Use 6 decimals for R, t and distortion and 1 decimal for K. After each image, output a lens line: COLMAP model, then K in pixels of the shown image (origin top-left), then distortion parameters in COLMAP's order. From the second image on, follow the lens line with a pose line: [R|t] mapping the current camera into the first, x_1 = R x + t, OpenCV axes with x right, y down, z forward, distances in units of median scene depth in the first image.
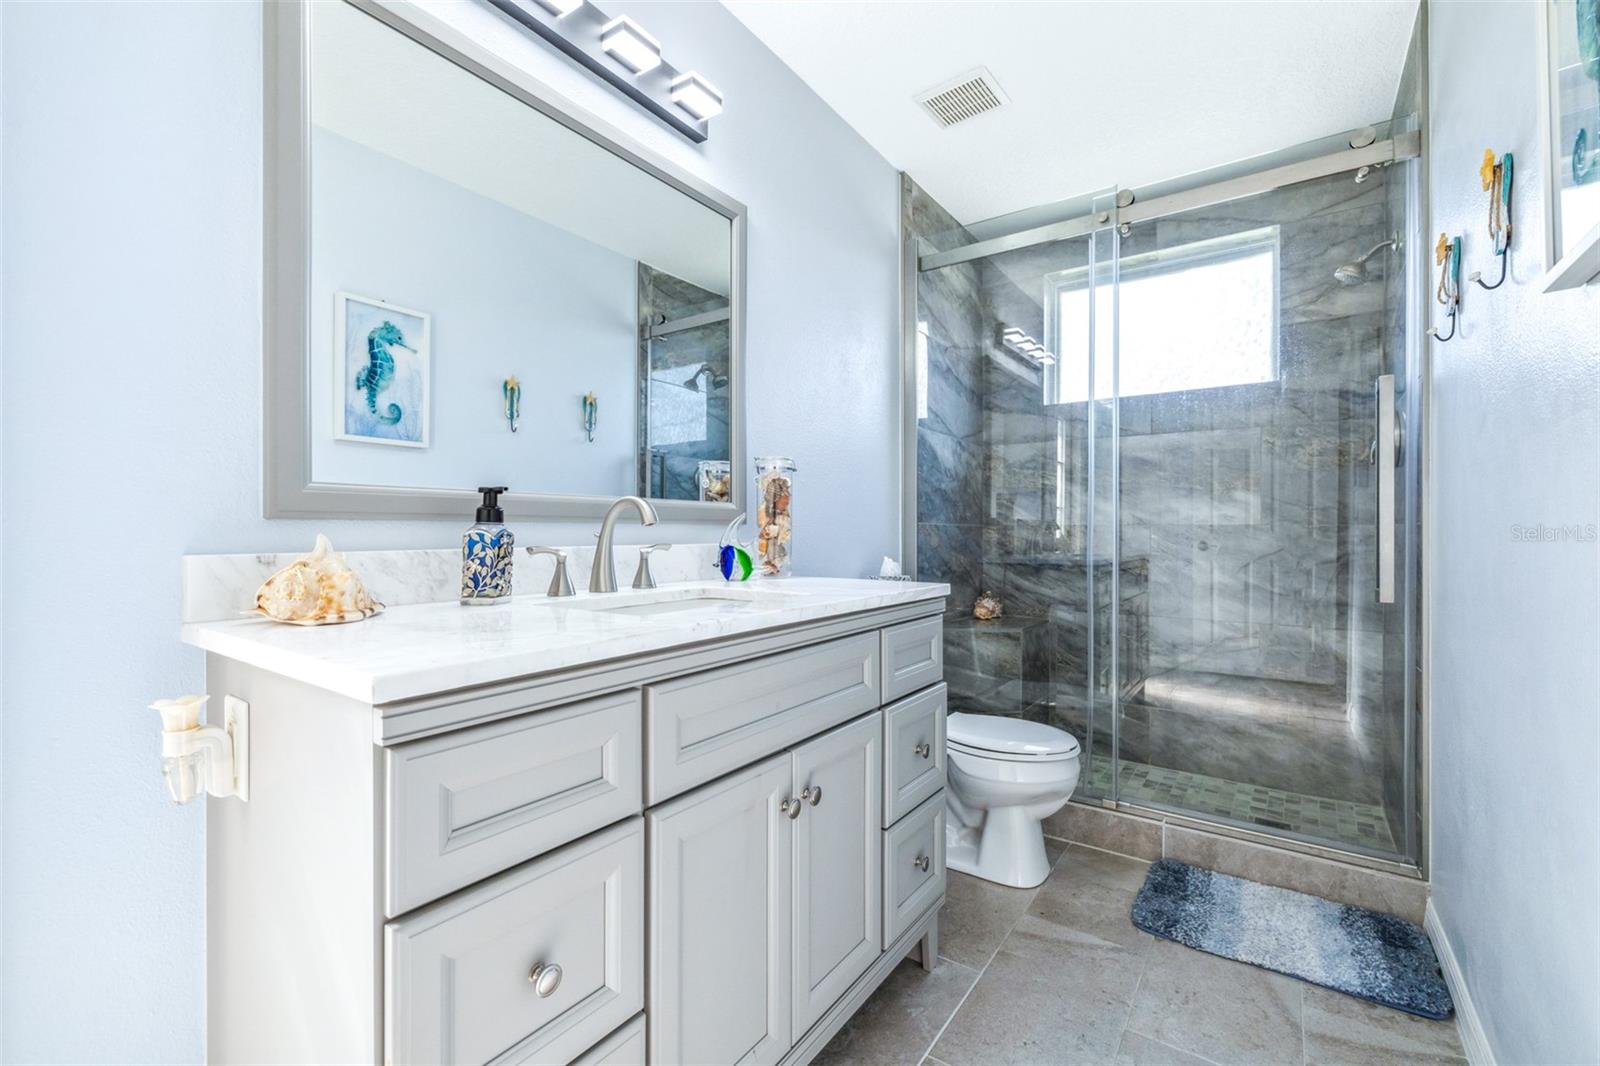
lens RADIAL K [[690.4, 0, 800.3], [0, 690.4, 532.2], [0, 0, 1]] dist [0.001134, -0.000615]
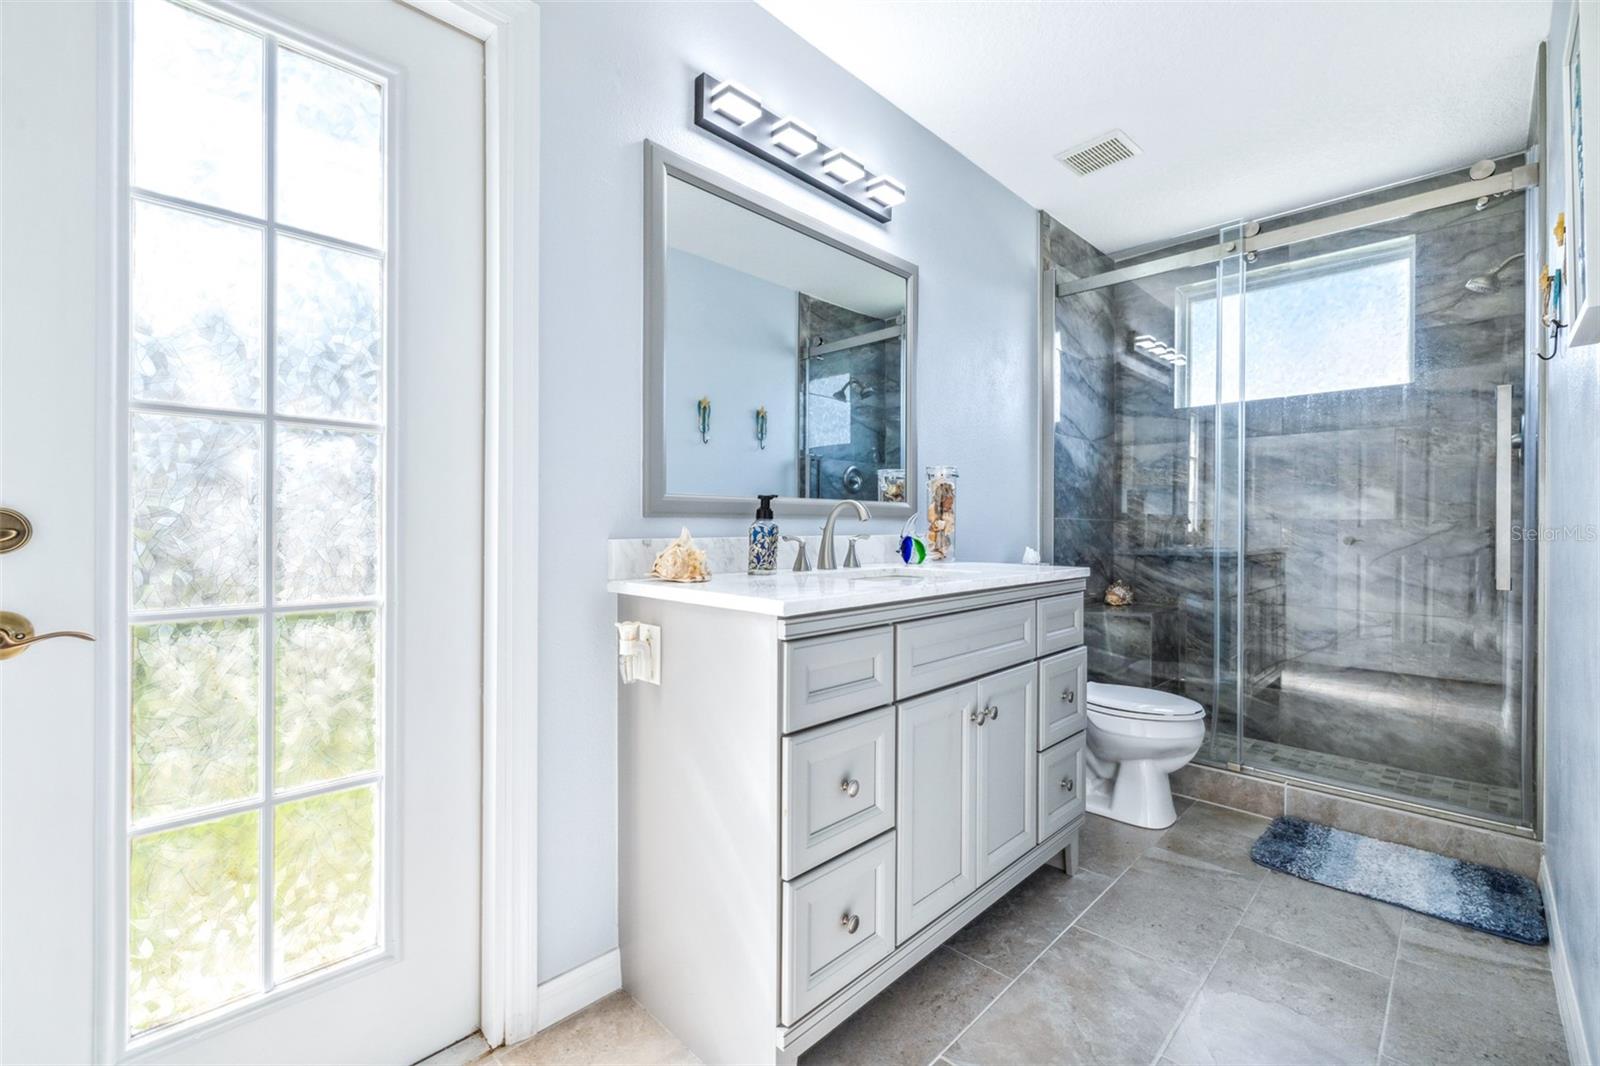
lens RADIAL K [[690.4, 0, 798.8], [0, 690.4, 528.8], [0, 0, 1]] dist [0.001134, -0.000615]
pose [[0.986659, 0.002185, -0.162784, -0.079570], [-0.001436, 0.999988, 0.004721, -0.000213], [0.162792, -0.004424, 0.986651, -0.253398]]
